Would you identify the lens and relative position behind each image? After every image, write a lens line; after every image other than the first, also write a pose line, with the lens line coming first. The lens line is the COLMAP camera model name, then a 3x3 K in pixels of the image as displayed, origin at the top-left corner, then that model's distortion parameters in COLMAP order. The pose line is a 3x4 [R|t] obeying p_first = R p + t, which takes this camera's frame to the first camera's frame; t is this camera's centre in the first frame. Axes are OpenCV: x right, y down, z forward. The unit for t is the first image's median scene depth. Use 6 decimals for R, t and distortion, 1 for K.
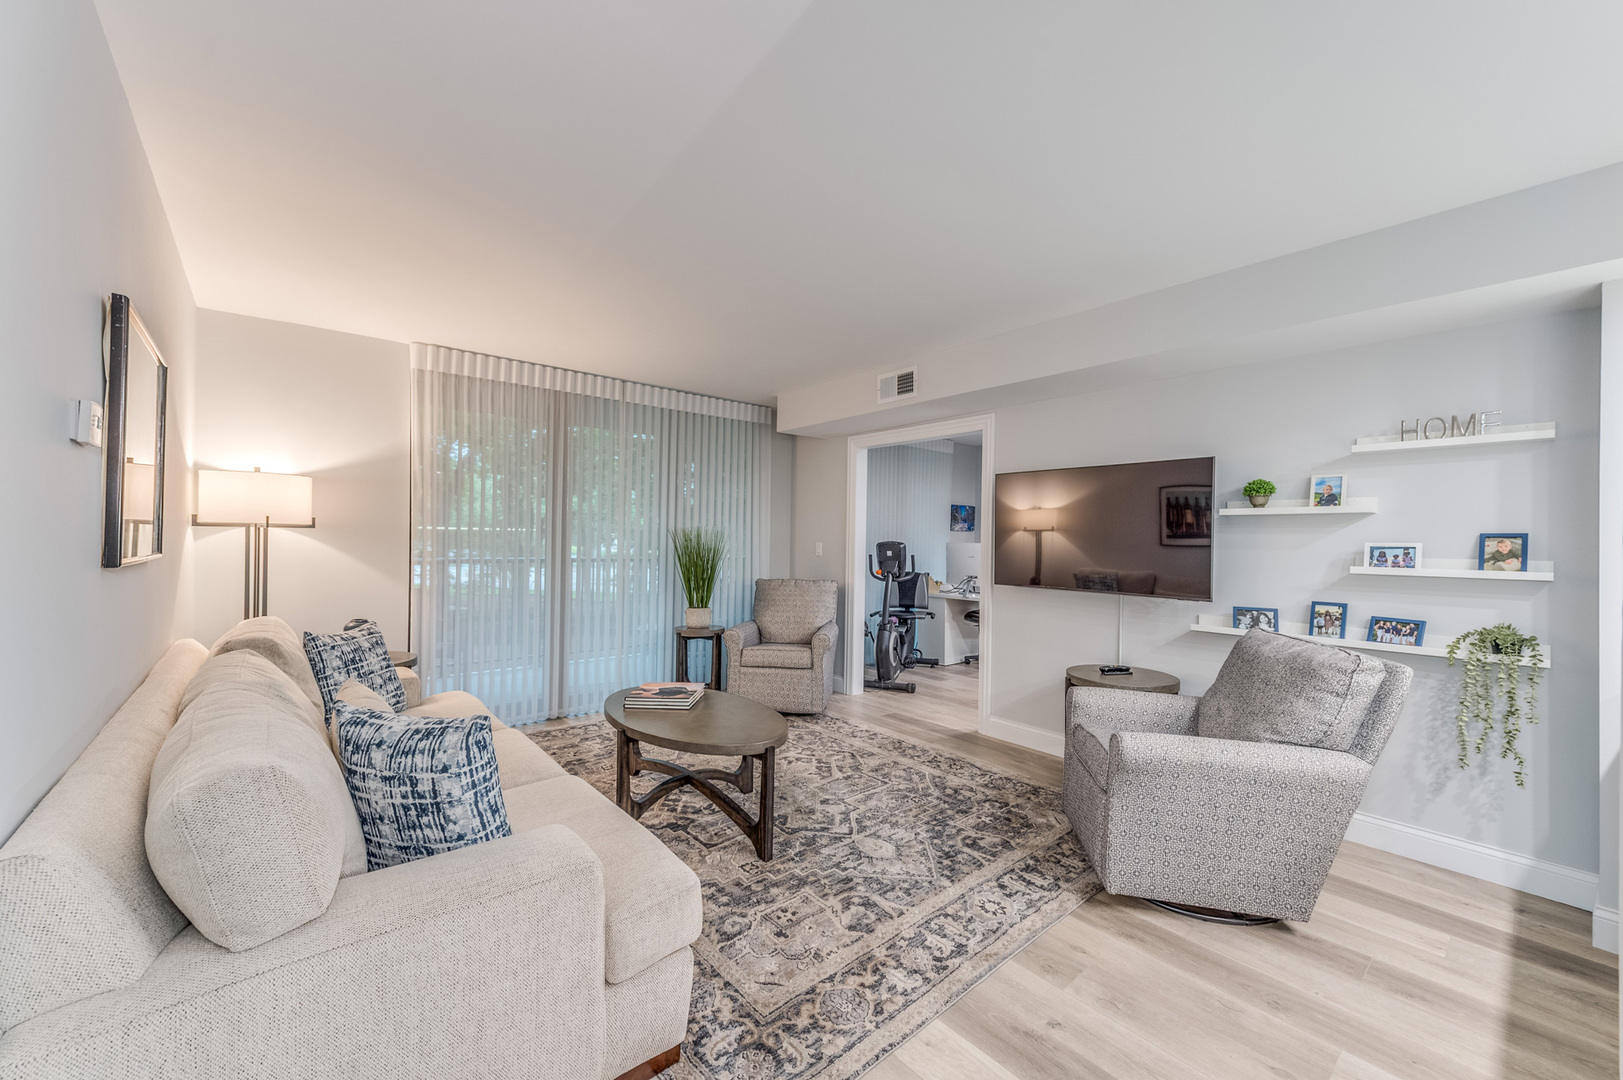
lens RADIAL K [[633.2, 0, 814.1], [0, 633.2, 532.0], [0, 0, 1]] dist [0.020240, -0.003902]
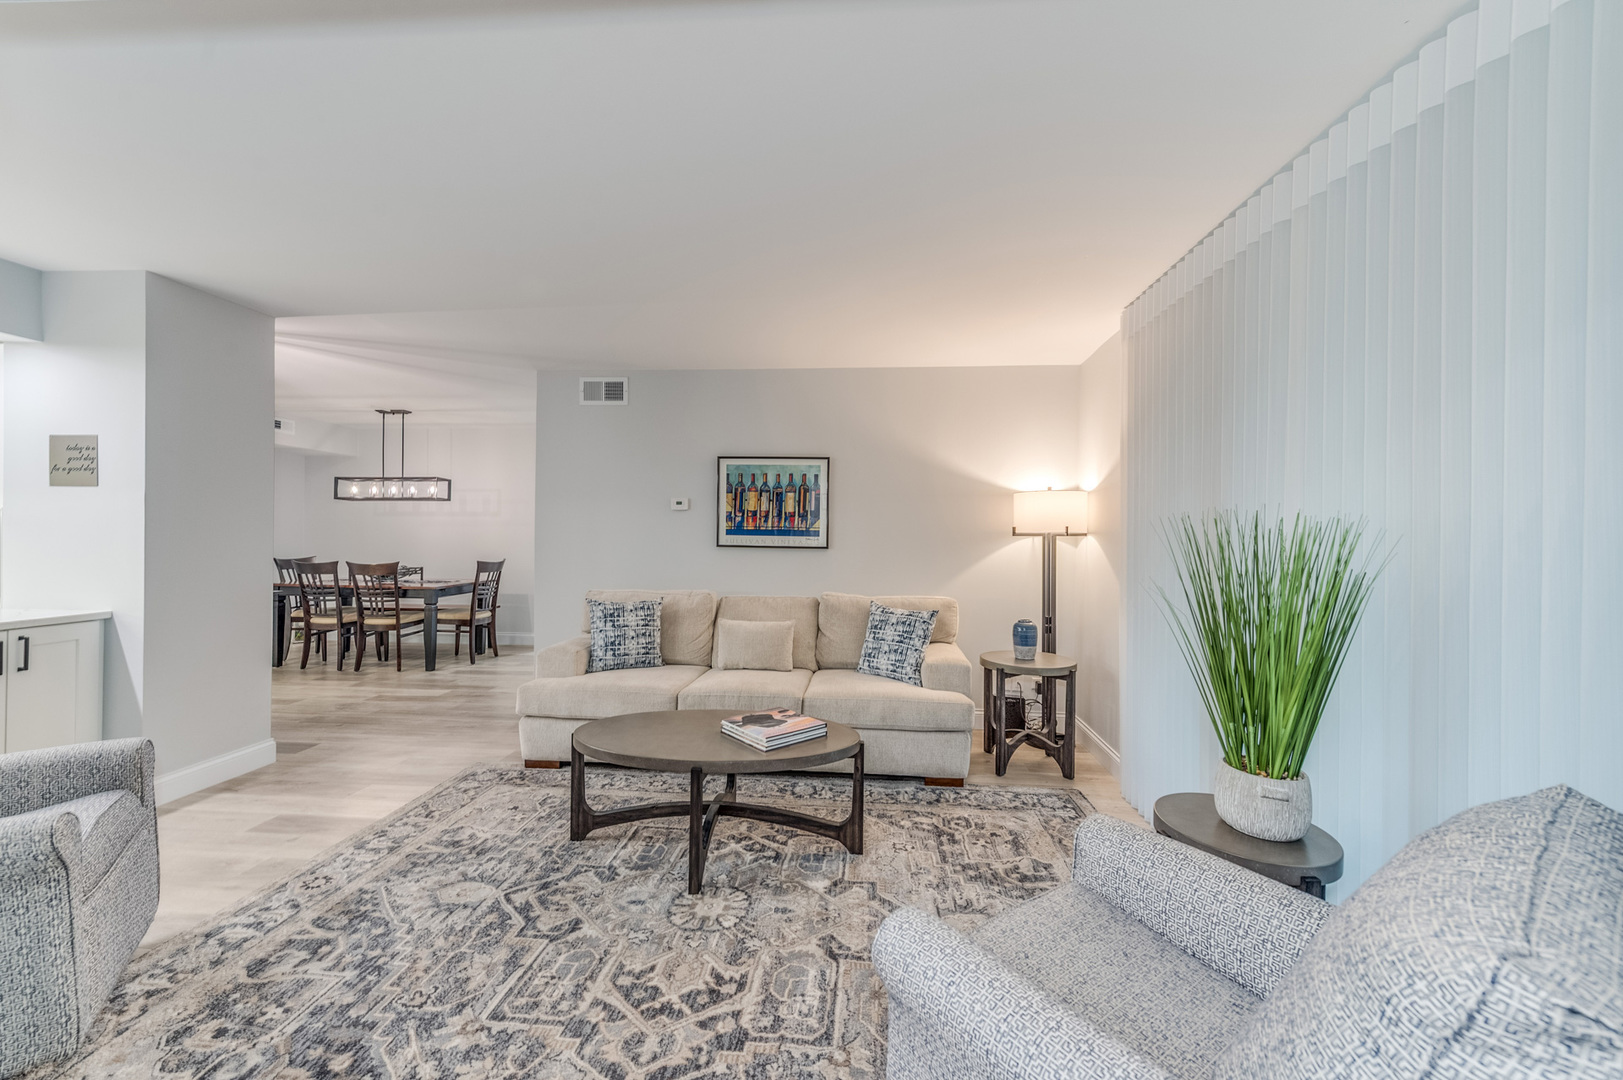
lens RADIAL K [[633.2, 0, 814.1], [0, 633.2, 532.0], [0, 0, 1]] dist [0.020240, -0.003902]
pose [[-0.718151, -0.028182, -0.695316, 0.335720], [-0.018569, 0.999600, -0.021336, 0.021133], [0.695639, -0.002411, -0.718387, 1.756909]]
